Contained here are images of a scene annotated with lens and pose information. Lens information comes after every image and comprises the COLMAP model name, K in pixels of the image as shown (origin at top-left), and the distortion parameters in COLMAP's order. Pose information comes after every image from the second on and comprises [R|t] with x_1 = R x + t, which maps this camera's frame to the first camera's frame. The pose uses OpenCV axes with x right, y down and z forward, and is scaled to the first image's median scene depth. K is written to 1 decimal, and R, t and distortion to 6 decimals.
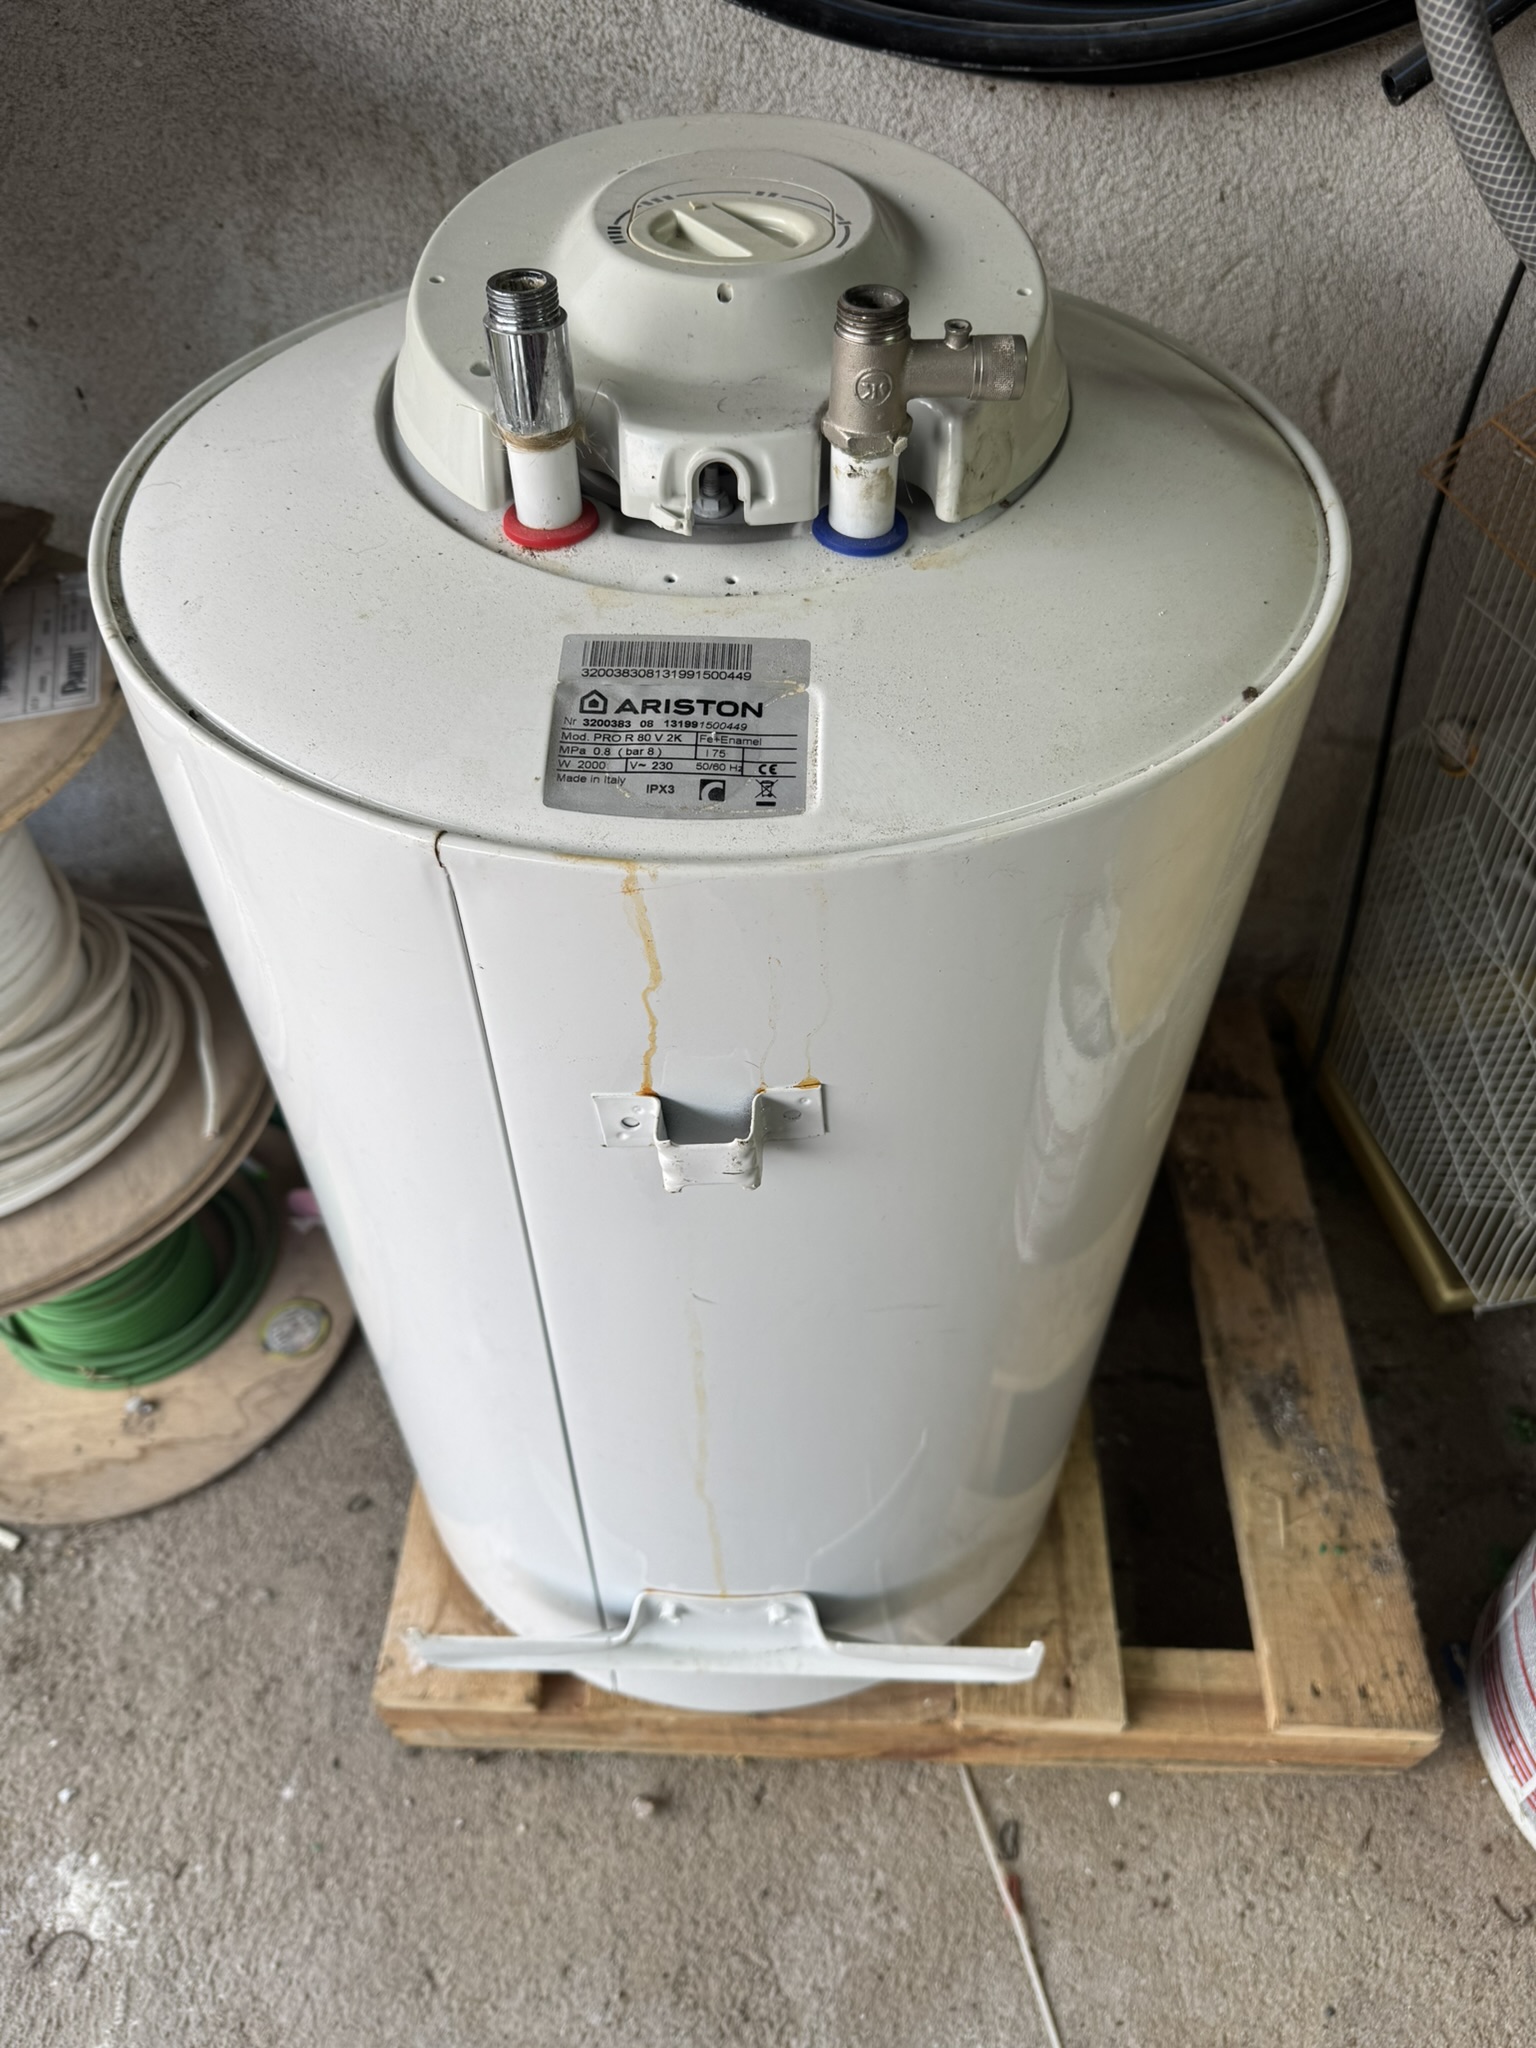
lens RADIAL K [[1468.8, 0, 788.1], [0, 1468.8, 1011.6], [0, 0, 1]] dist [0.007979, -0.021436]
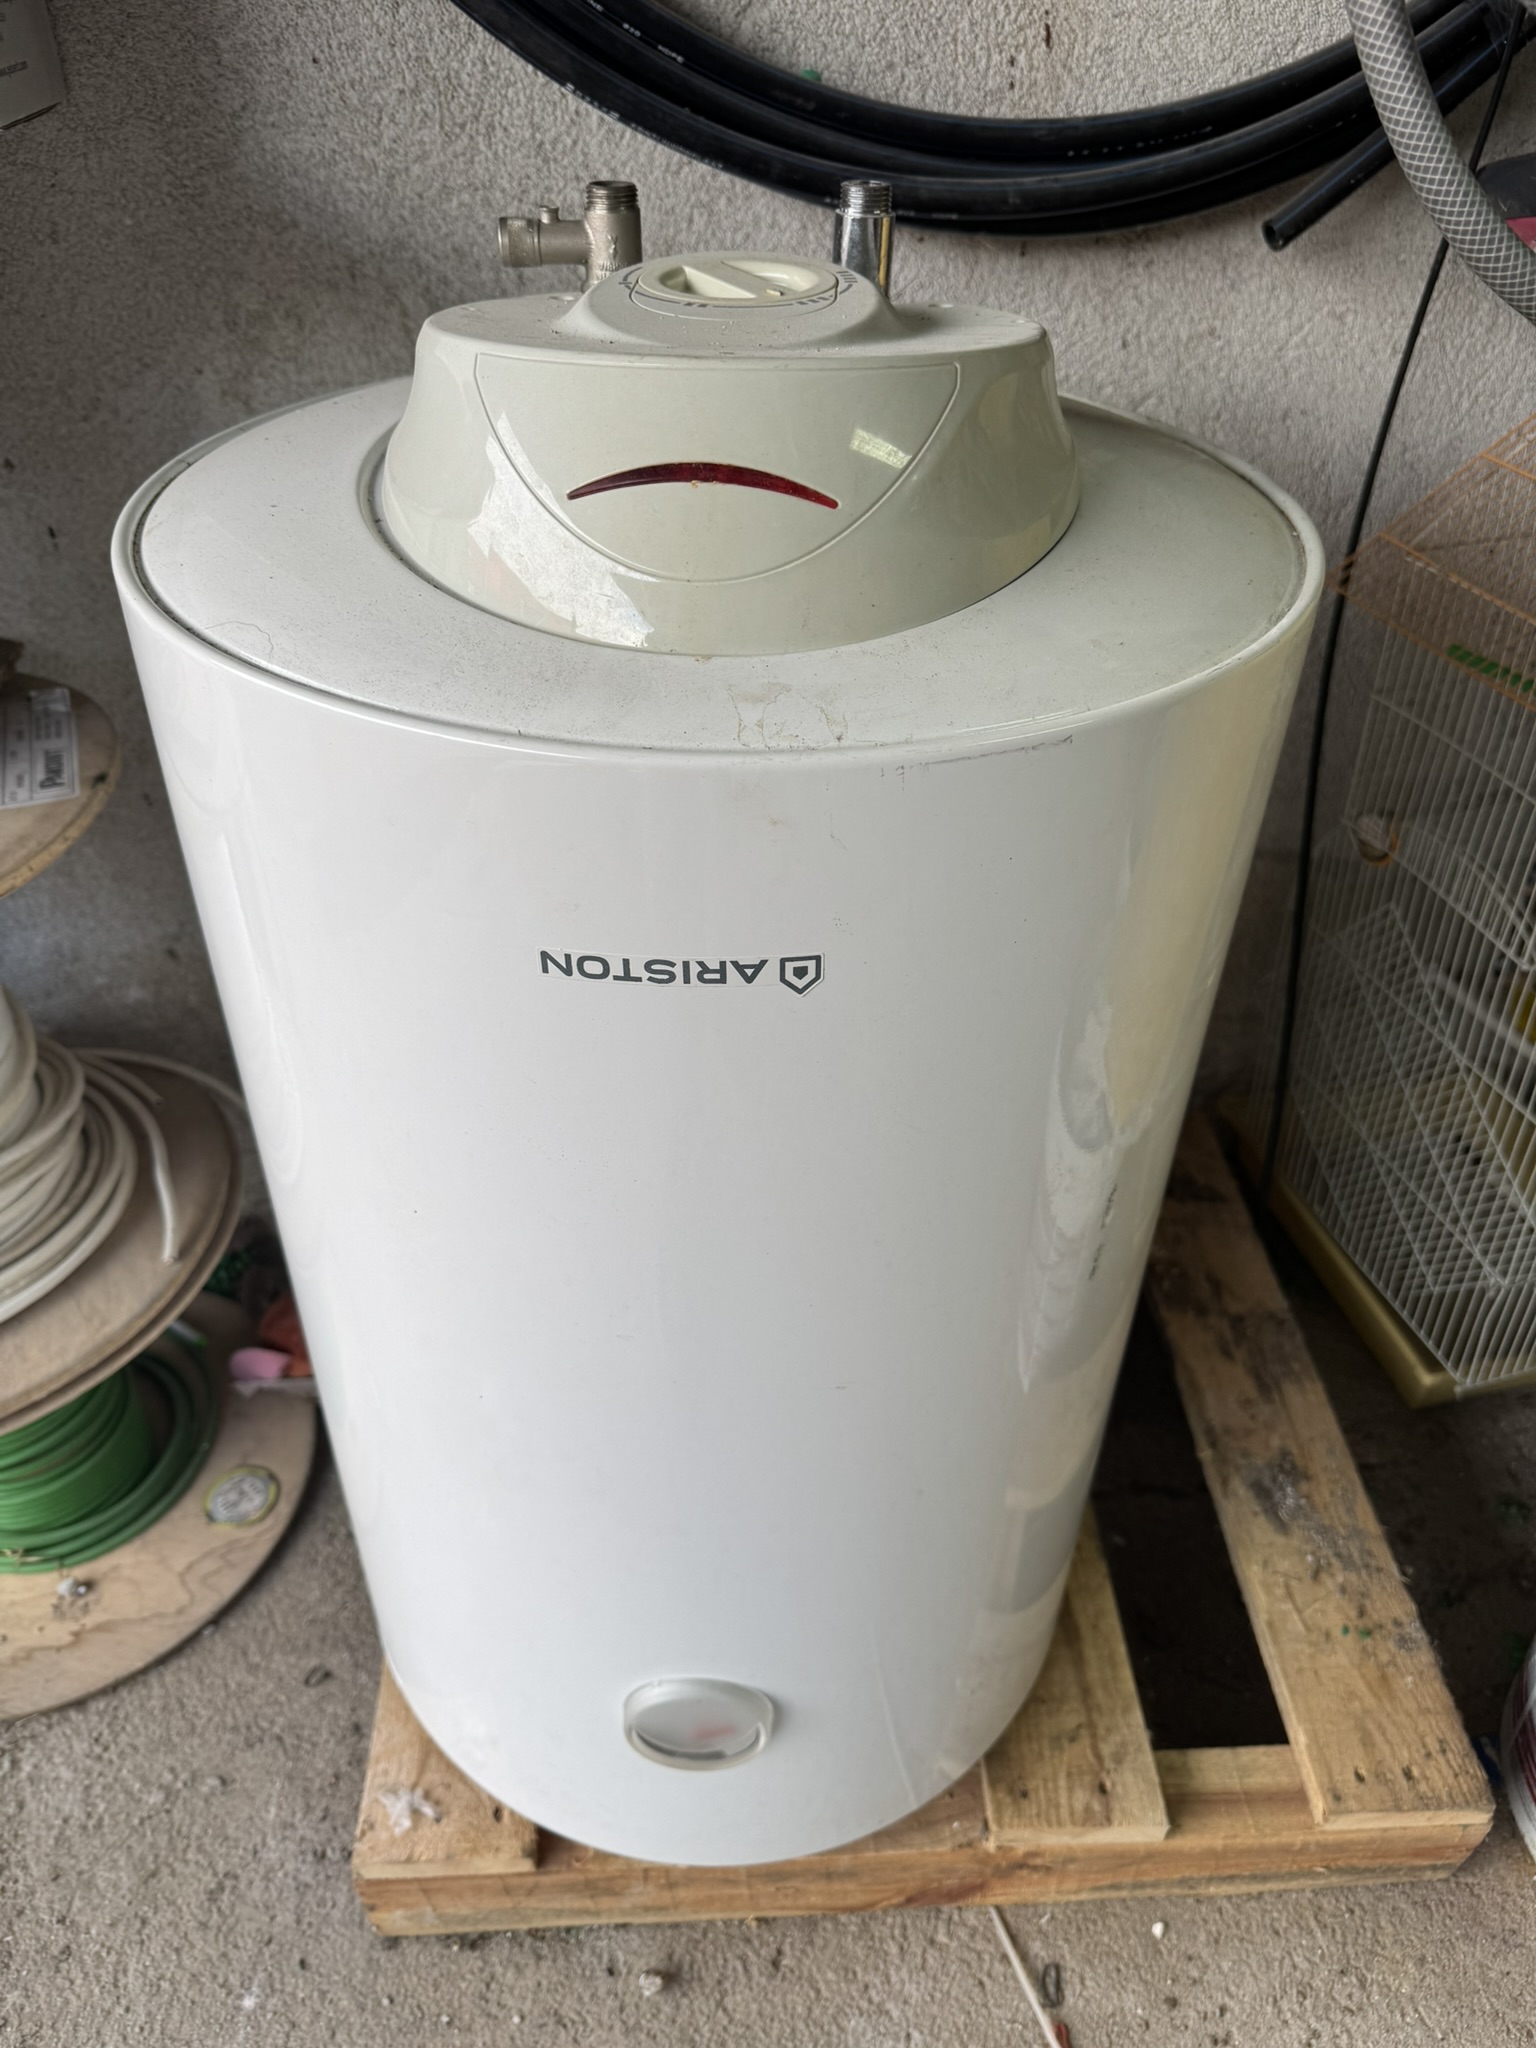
lens RADIAL K [[1468.8, 0, 779.7], [0, 1468.8, 1025.5], [0, 0, 1]] dist [0.007979, -0.021436]
pose [[0.996550, -0.040933, 0.072203, -0.063153], [0.051977, 0.986006, -0.158401, 0.111258], [-0.064709, 0.161608, 0.984731, 0.008281]]
